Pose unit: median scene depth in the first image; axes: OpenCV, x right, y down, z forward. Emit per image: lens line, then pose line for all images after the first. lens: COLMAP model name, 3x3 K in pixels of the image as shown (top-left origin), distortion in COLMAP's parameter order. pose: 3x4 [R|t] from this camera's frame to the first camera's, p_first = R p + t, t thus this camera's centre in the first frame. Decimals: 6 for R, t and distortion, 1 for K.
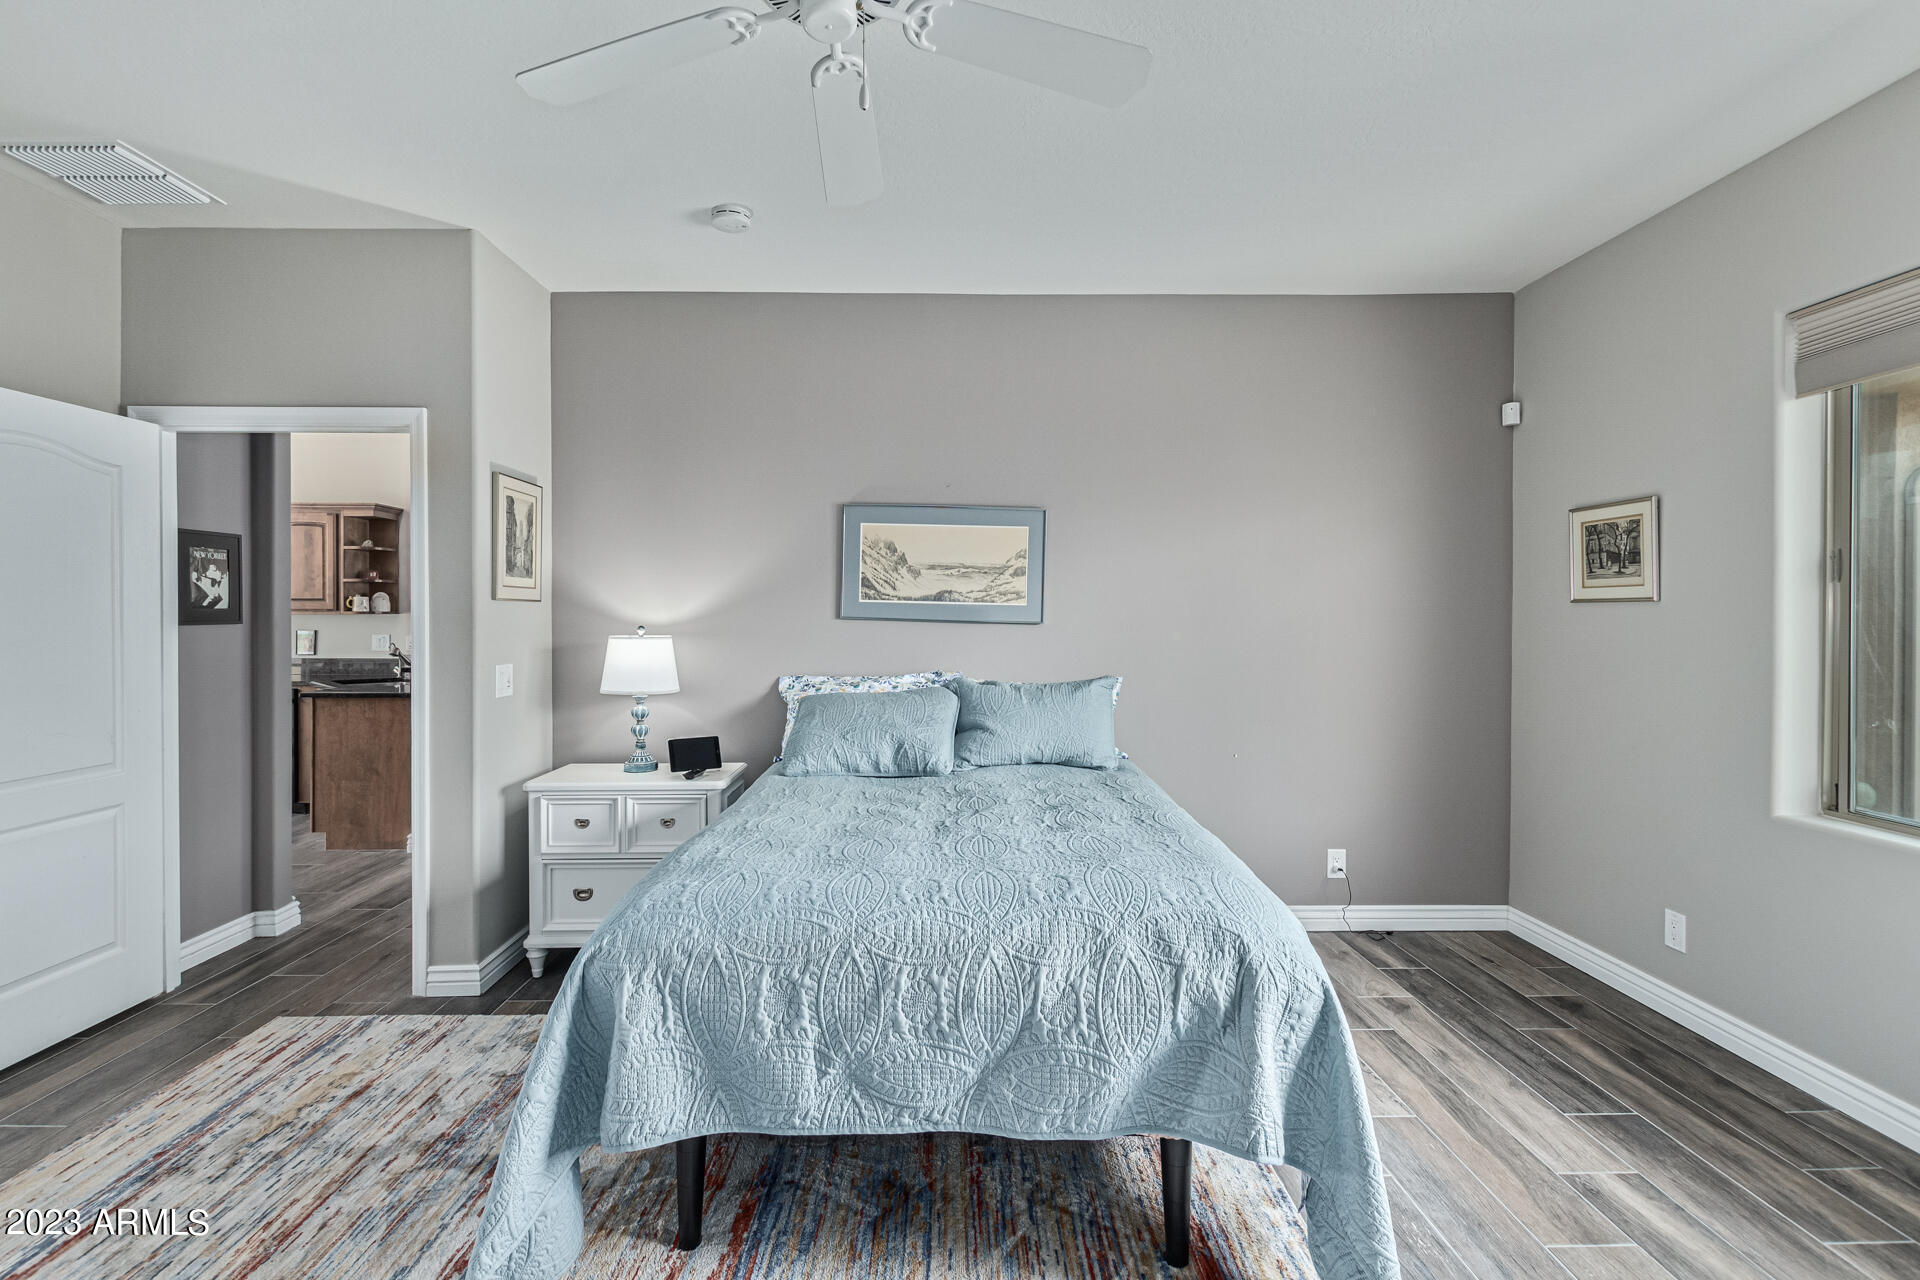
lens RADIAL K [[872.3, 0, 947.4], [0, 872.3, 631.7], [0, 0, 1]] dist [0.002025, -0.000521]
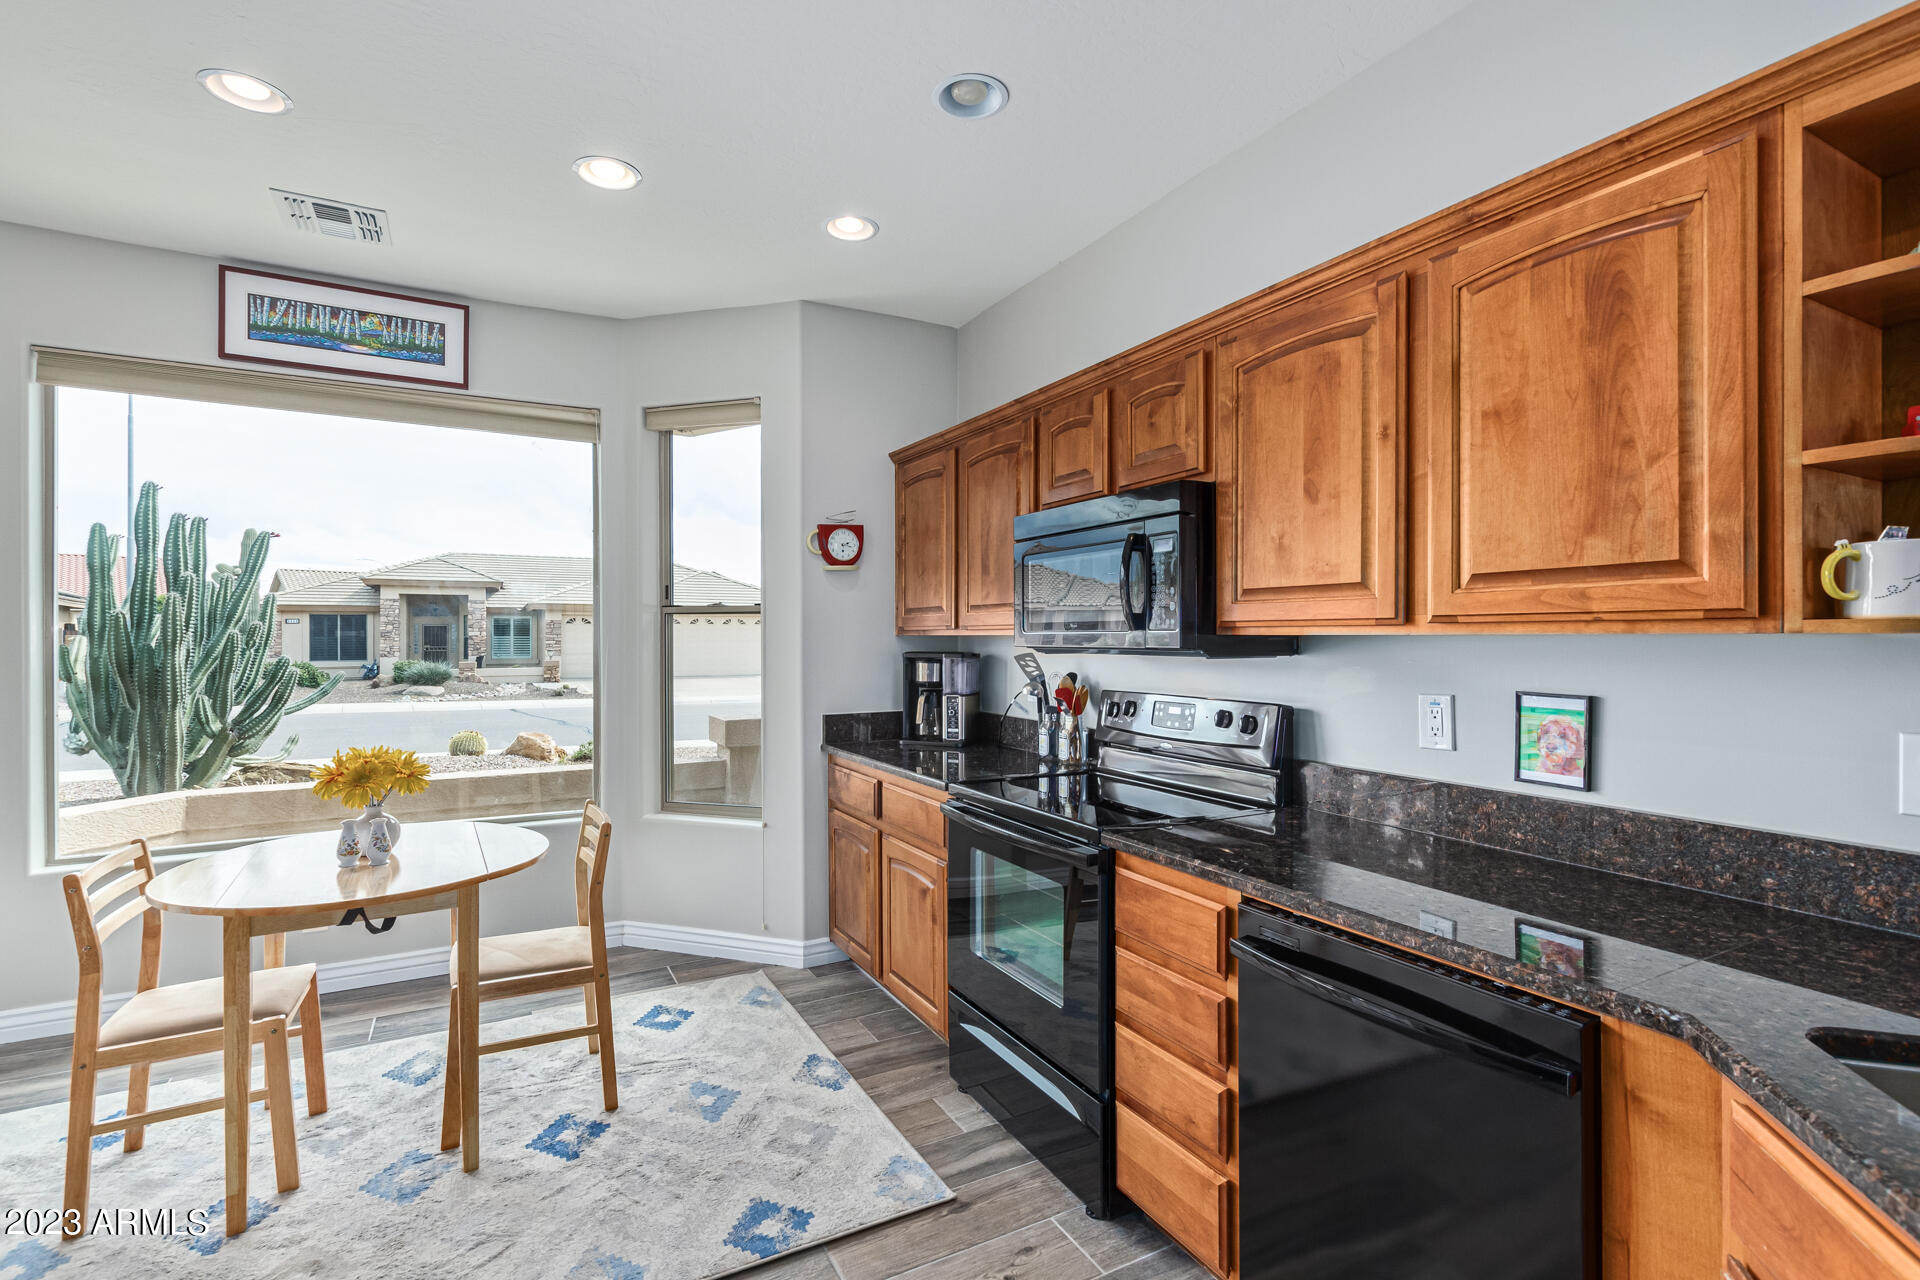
lens RADIAL K [[868.9, 0, 960.0], [0, 868.9, 640.0], [0, 0, 1]] dist [0.002935, -0.000618]
pose [[0.464332, 0.000536, -0.885661, -1.183203], [-0.013785, 0.999883, -0.006622, -0.029137], [0.885554, 0.015283, 0.464285, 1.452687]]
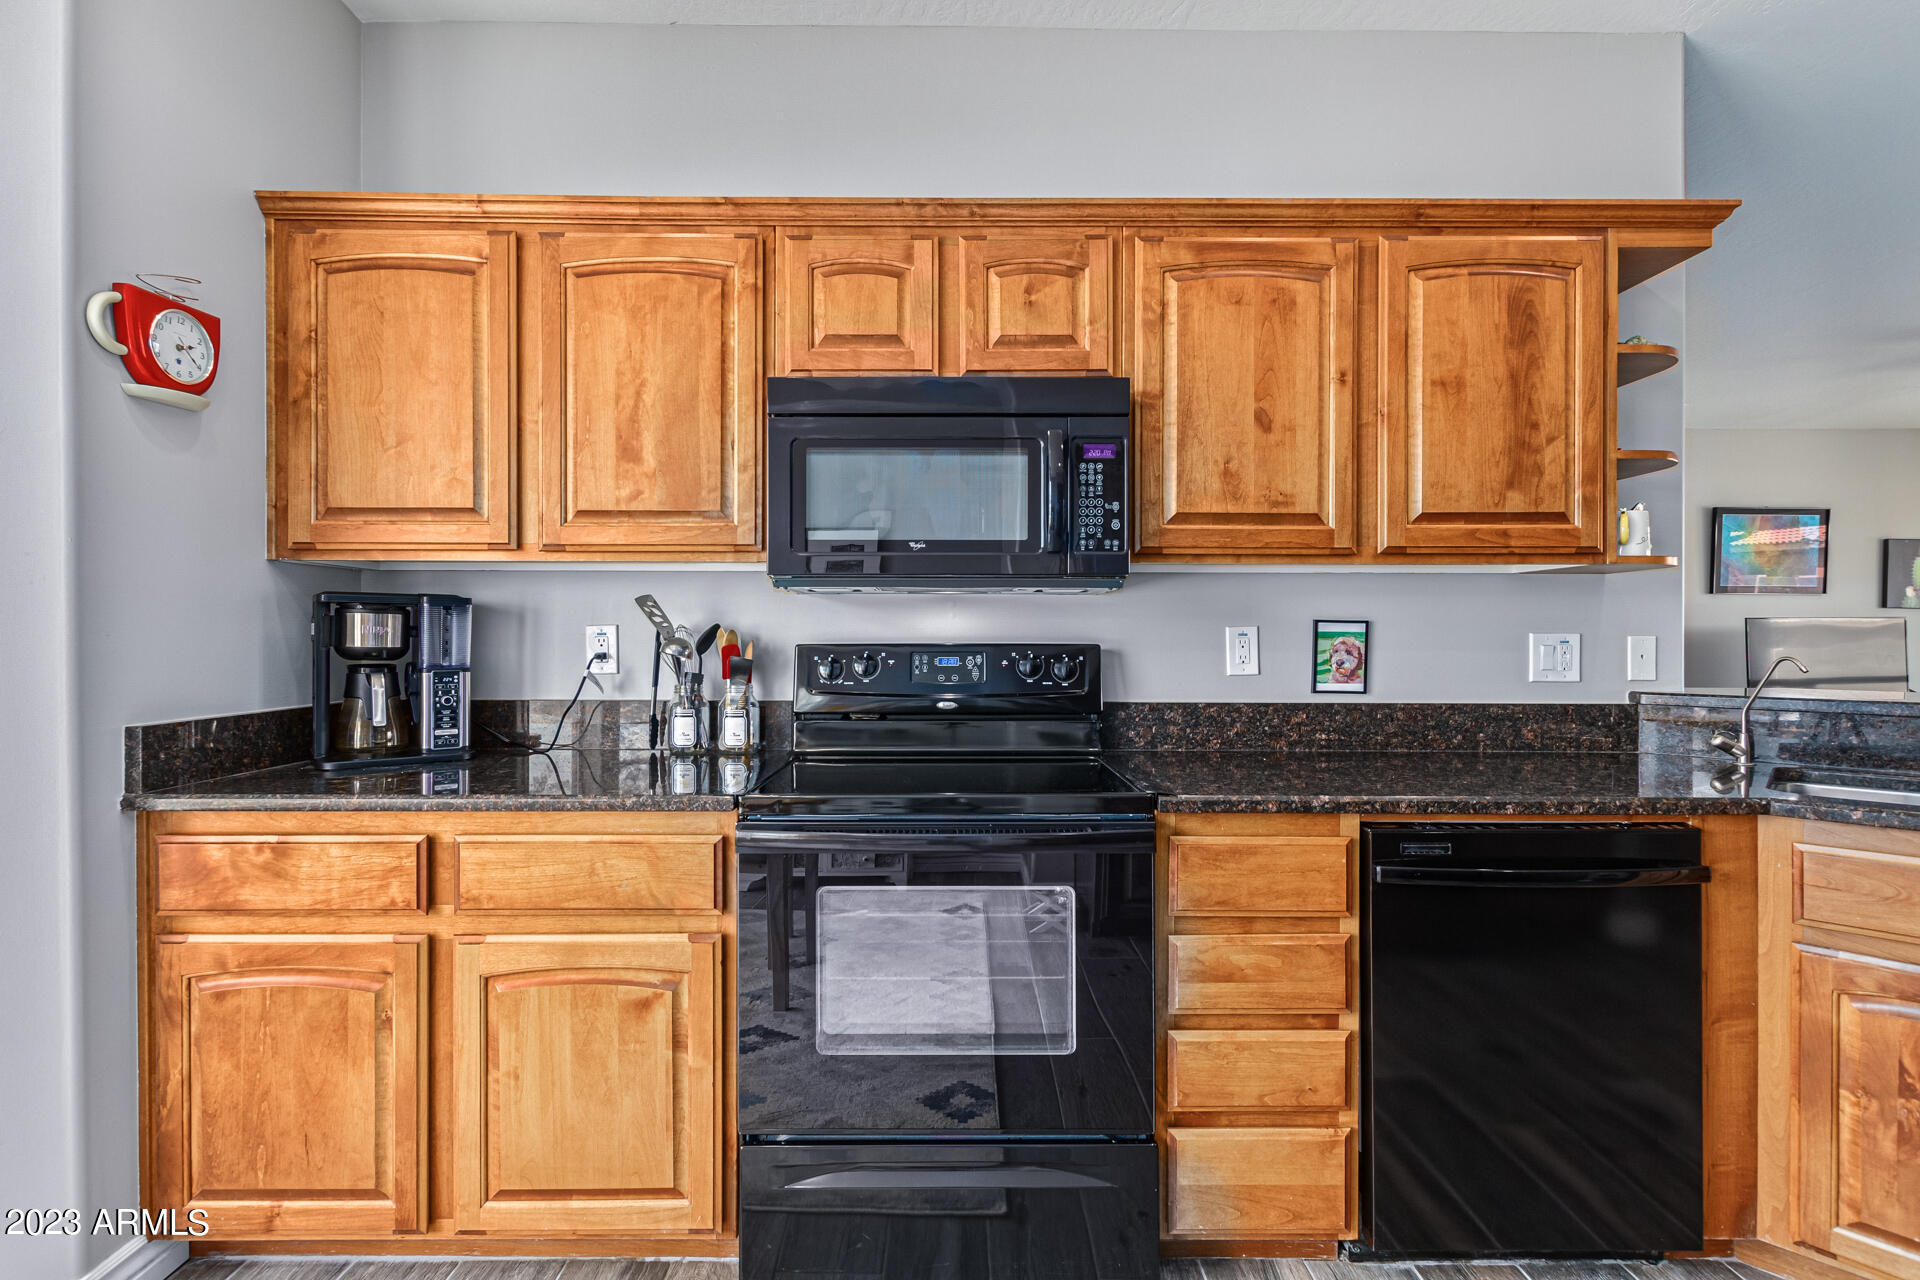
lens RADIAL K [[873.8, 0, 945.4], [0, 873.8, 636.0], [0, 0, 1]] dist [0.014747, -0.009487]
pose [[0.999851, -0.000461, -0.017270, -1.807085], [0.000172, 0.999860, -0.016744, 0.020869], [0.017276, 0.016738, 0.999711, 1.334379]]
